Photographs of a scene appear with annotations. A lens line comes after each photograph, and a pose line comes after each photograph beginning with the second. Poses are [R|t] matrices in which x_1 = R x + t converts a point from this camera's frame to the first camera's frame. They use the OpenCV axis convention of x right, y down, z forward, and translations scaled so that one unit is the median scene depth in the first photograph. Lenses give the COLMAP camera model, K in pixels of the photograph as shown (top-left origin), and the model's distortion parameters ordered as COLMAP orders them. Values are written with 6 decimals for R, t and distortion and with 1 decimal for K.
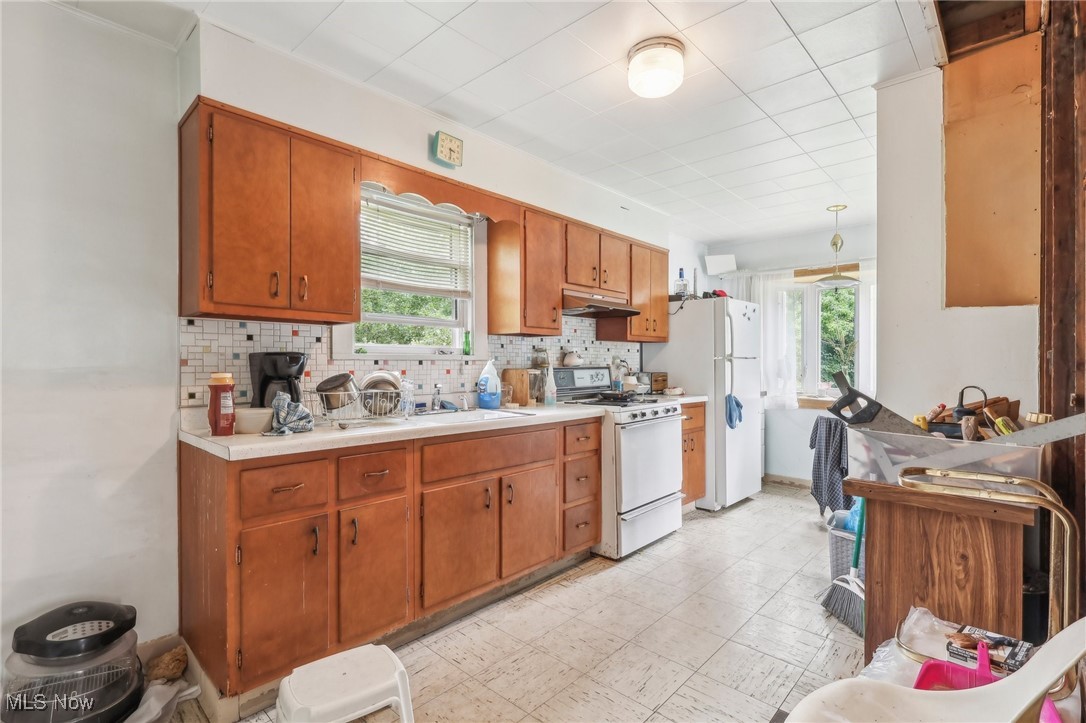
lens RADIAL K [[511.9, 0, 545.0], [0, 511.9, 356.3], [0, 0, 1]] dist [-0.003025, 0.000375]
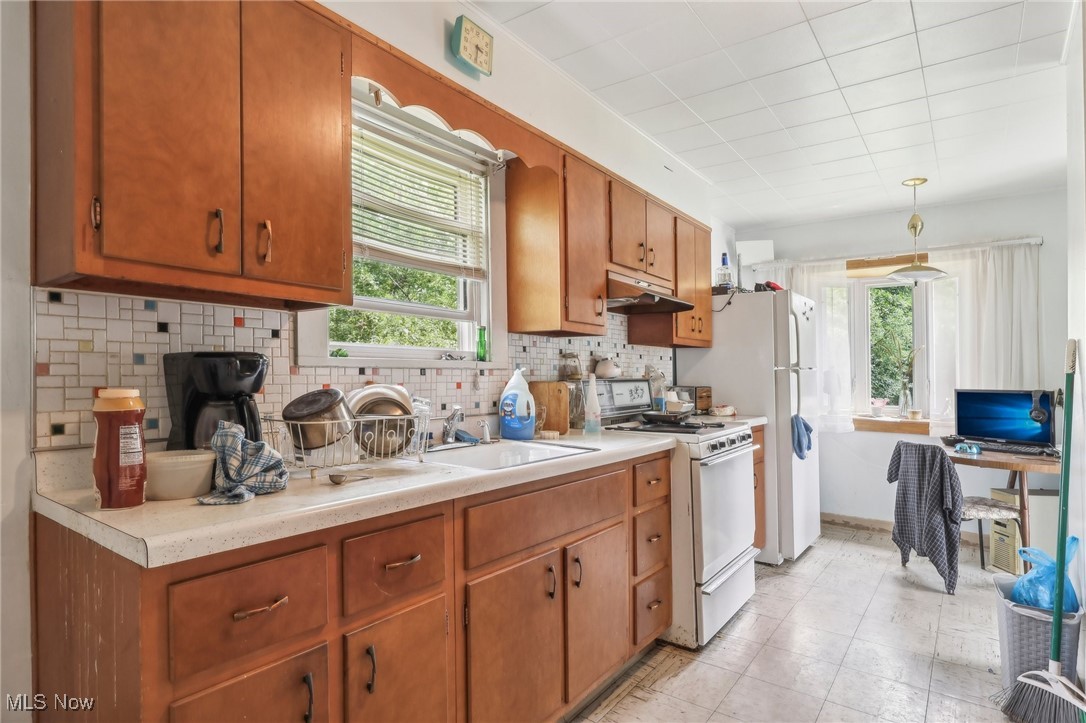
lens RADIAL K [[584.6, 0, 540.5], [0, 584.6, 372.0], [0, 0, 1]] dist [-0.001019, -0.000768]
pose [[0.994666, 0.004208, 0.103064, -0.193631], [-0.005157, 0.999947, 0.008944, 0.005474], [-0.103021, -0.009428, 0.994634, 0.260513]]
